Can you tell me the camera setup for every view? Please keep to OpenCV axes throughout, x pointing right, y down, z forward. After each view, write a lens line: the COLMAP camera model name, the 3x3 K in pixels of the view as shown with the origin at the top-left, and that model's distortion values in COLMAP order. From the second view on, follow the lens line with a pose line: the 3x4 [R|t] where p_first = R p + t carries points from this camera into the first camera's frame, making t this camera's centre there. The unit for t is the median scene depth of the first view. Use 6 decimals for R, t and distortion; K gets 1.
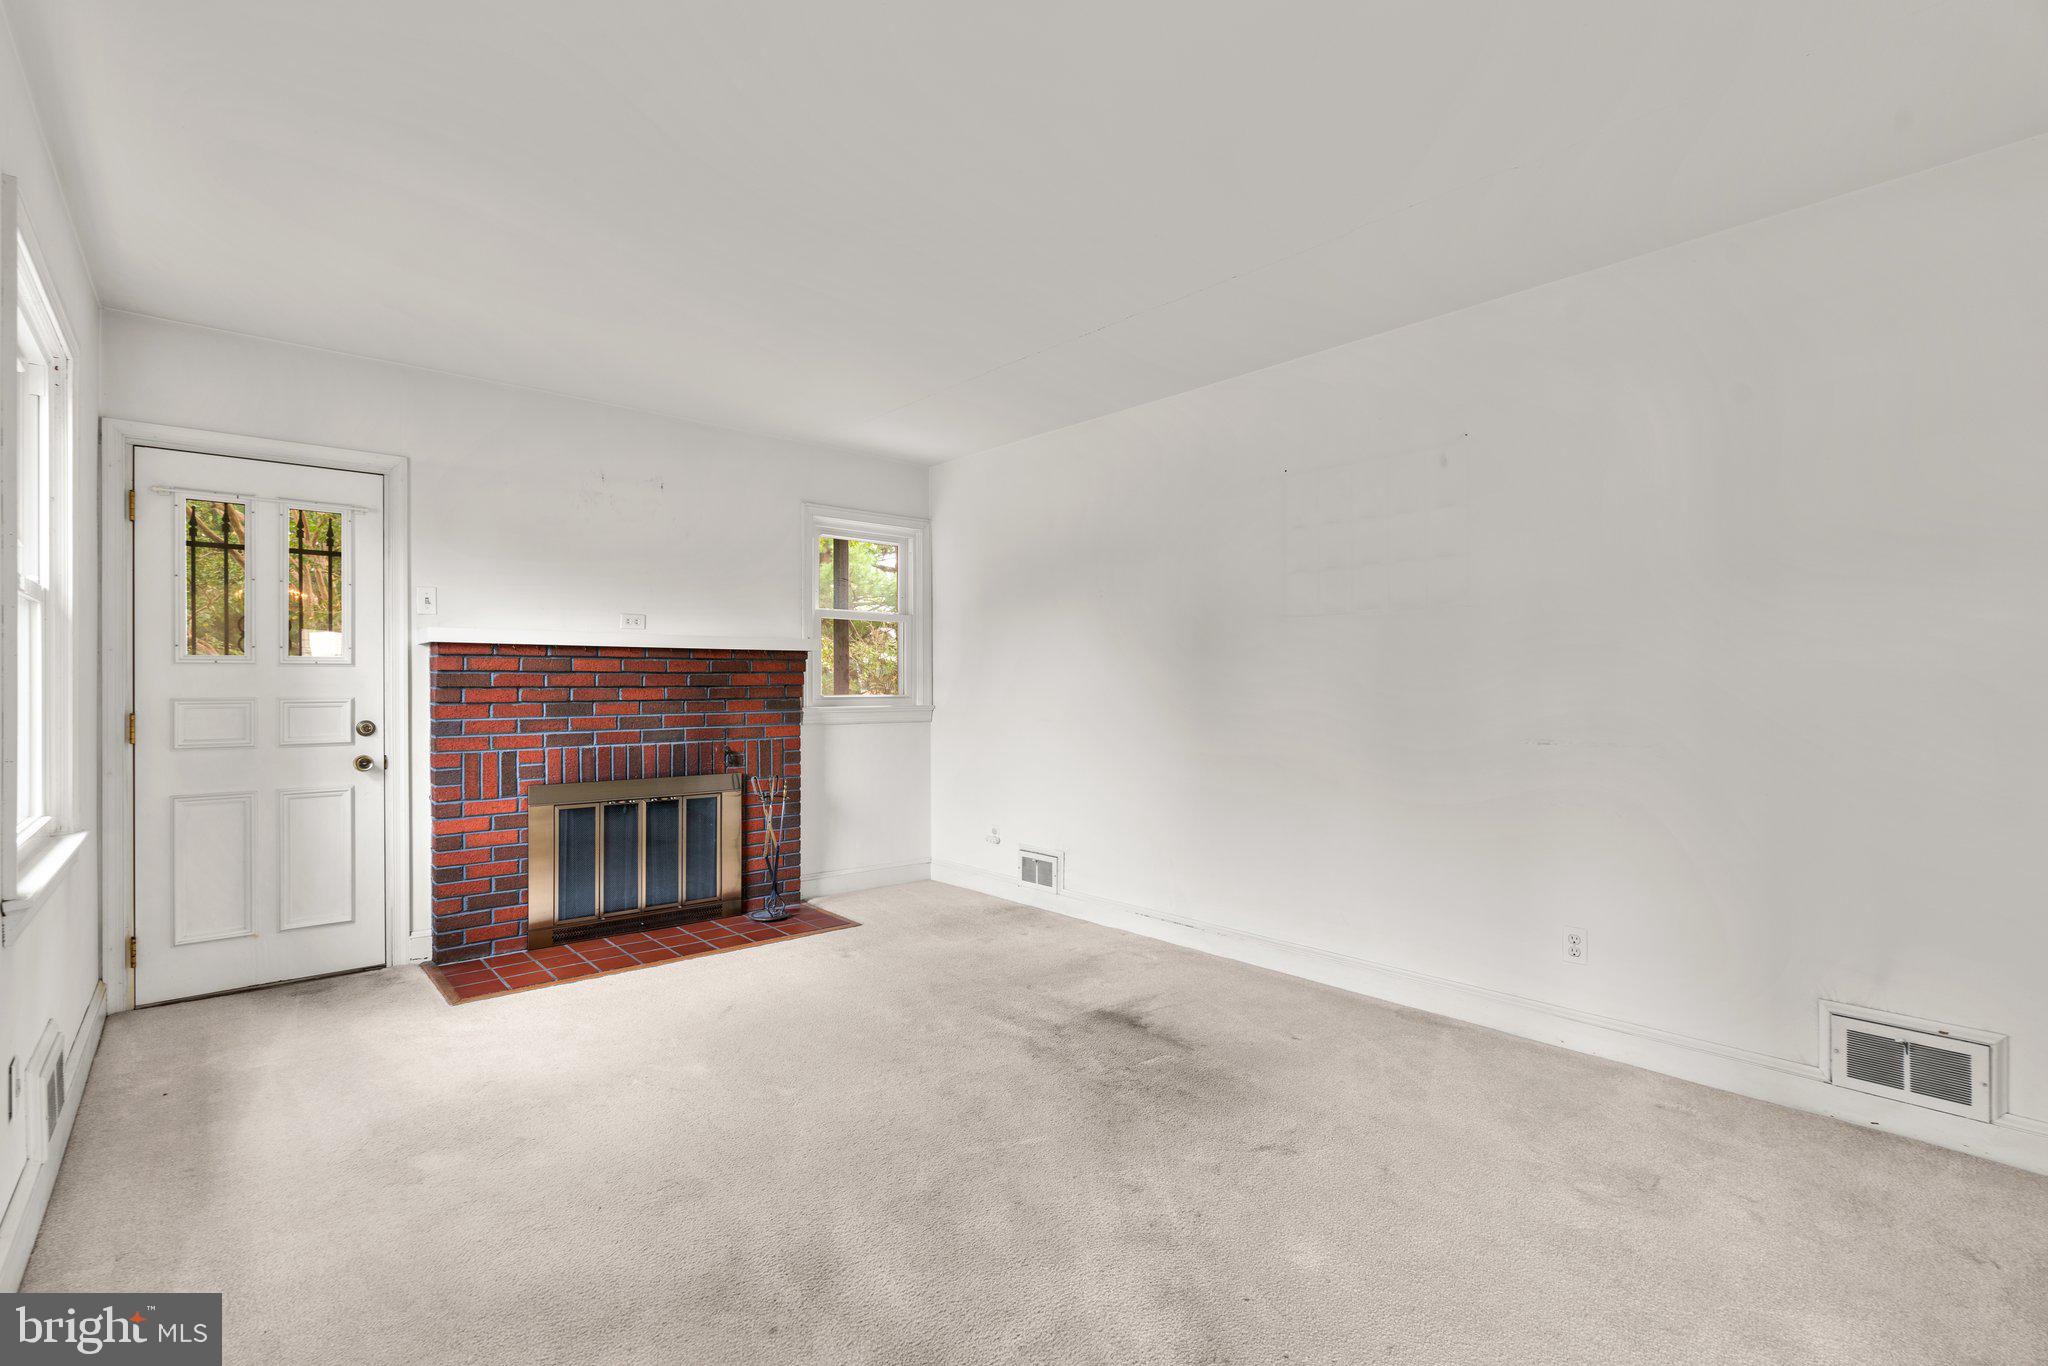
lens RADIAL K [[925.2, 0, 1004.5], [0, 925.2, 674.7], [0, 0, 1]] dist [-0.014261, 0.005372]
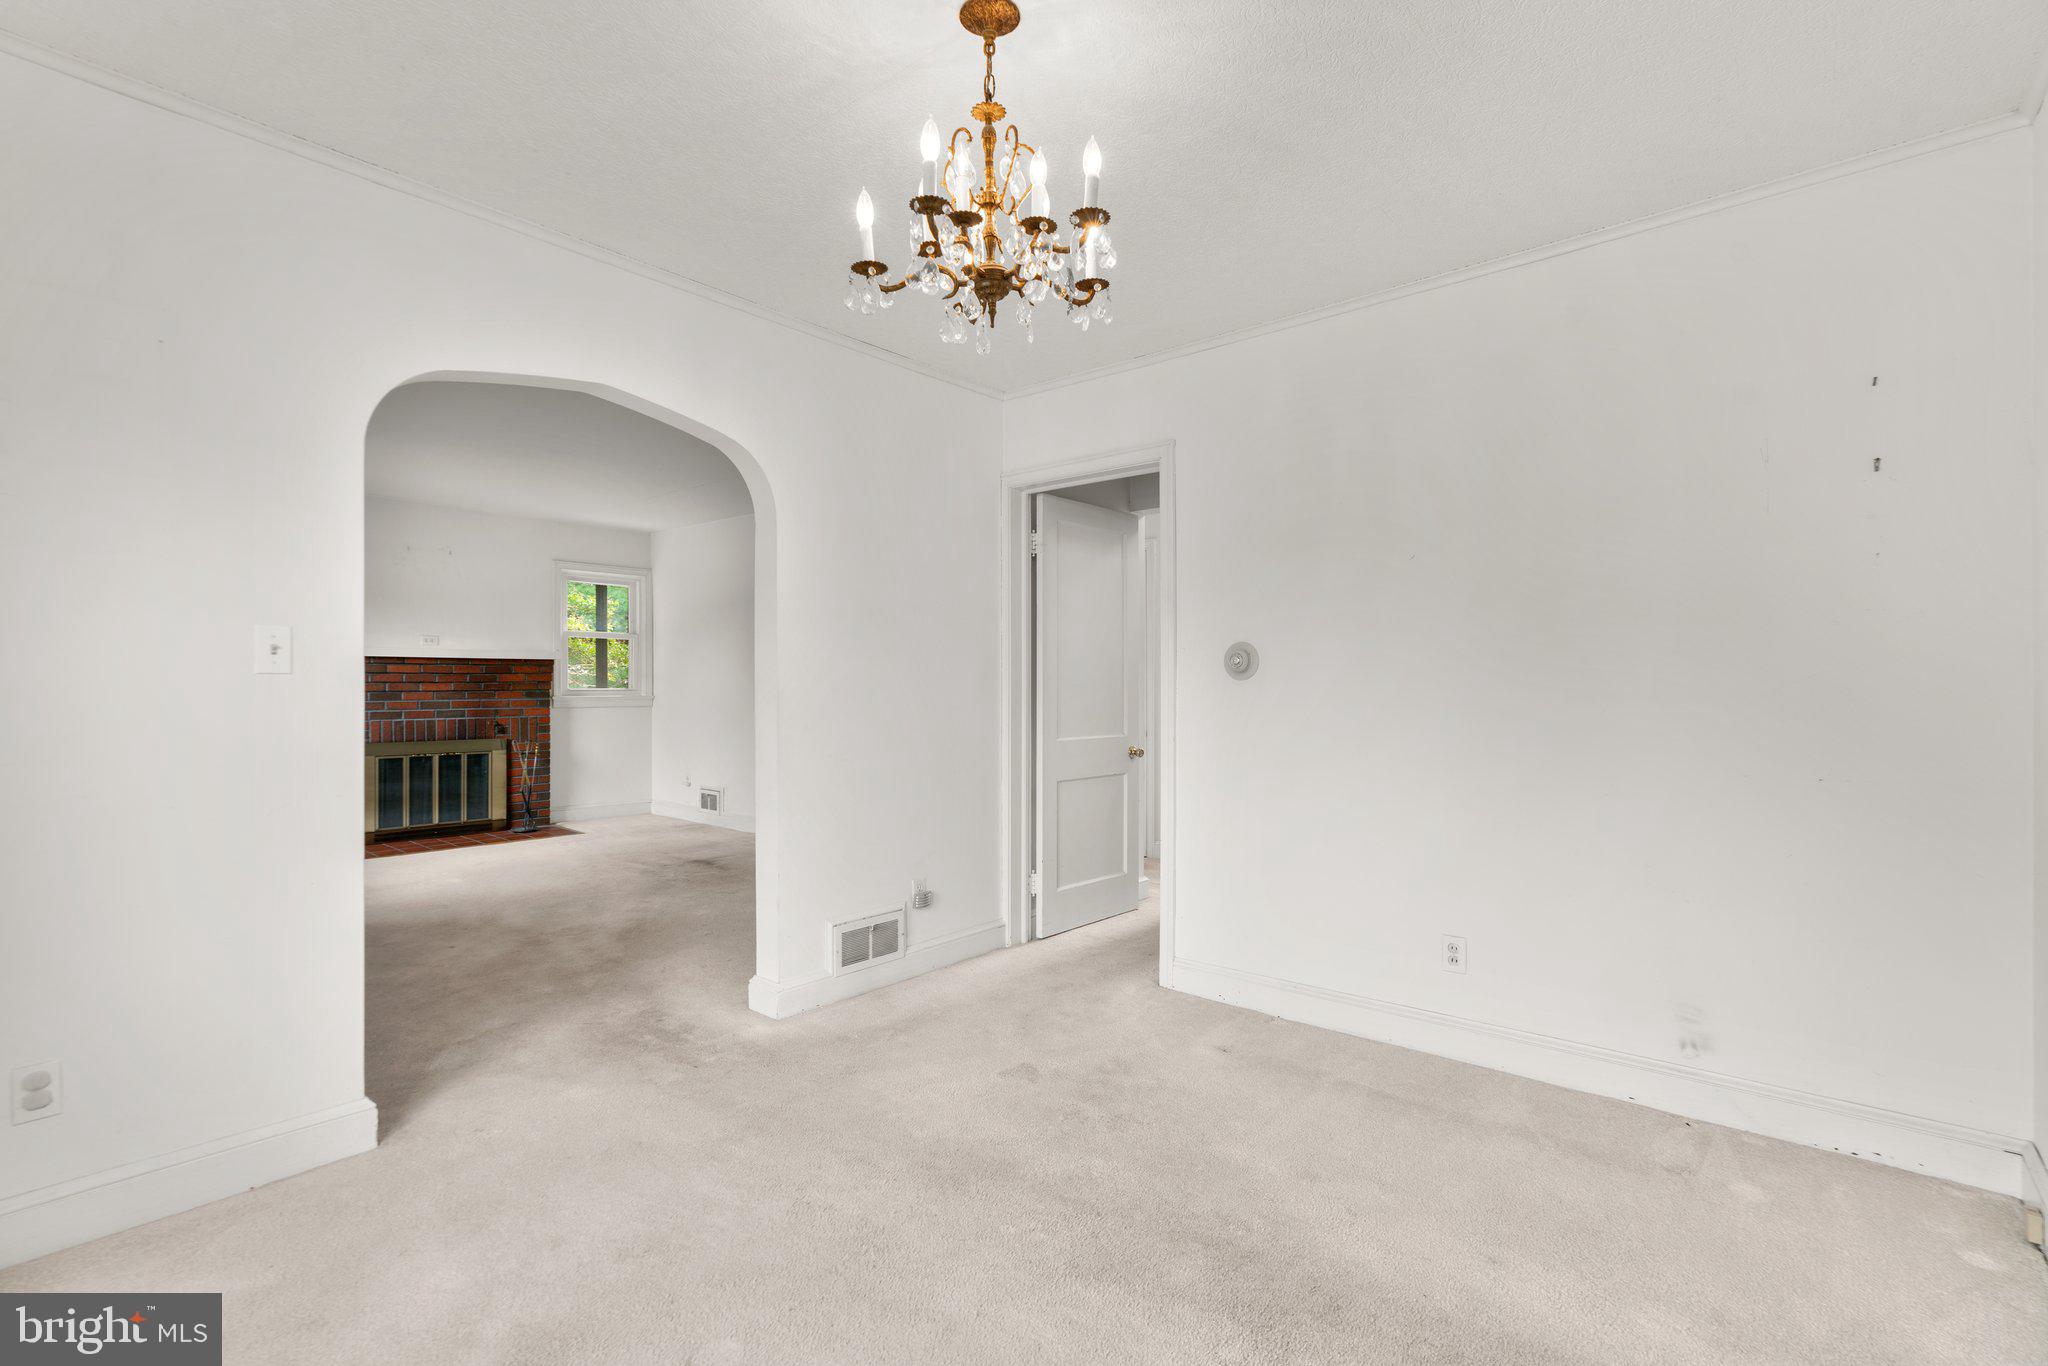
lens RADIAL K [[925.2, 0, 1004.5], [0, 925.2, 674.7], [0, 0, 1]] dist [-0.014261, 0.005372]
pose [[0.989338, 0.002691, 0.145611, 0.338816], [-0.002645, 0.999996, -0.000511, -0.001684], [-0.145612, 0.000121, 0.989342, -0.695282]]
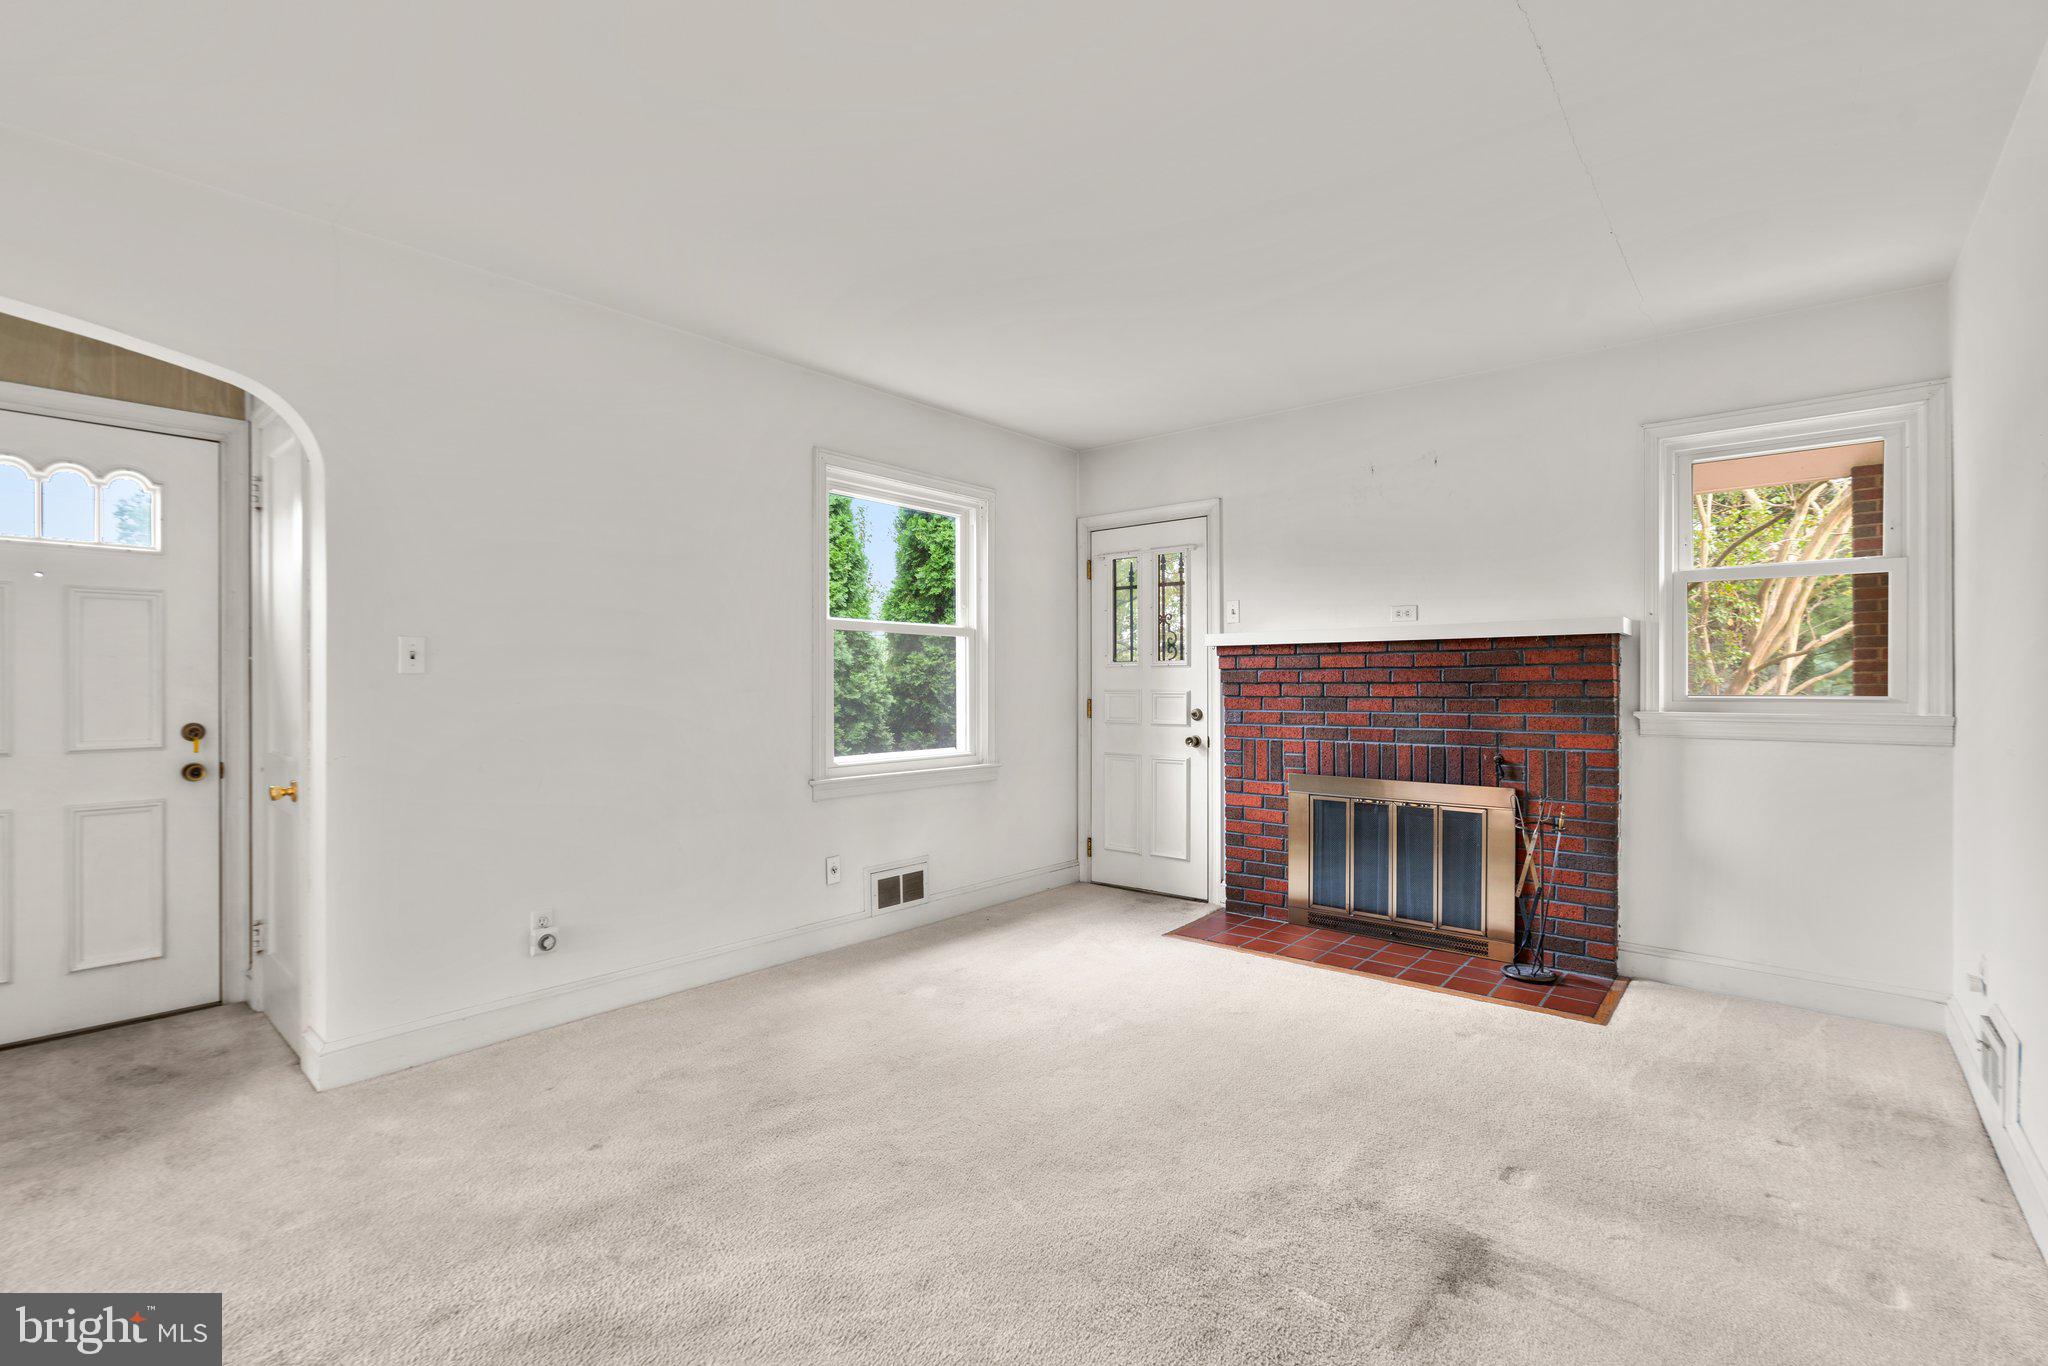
lens RADIAL K [[925.2, 0, 1004.5], [0, 925.2, 674.7], [0, 0, 1]] dist [-0.014261, 0.005372]
pose [[0.137610, -0.007468, -0.990458, 0.489480], [0.014519, 0.999879, -0.005521, 0.004317], [0.990380, -0.013620, 0.137702, 0.479806]]
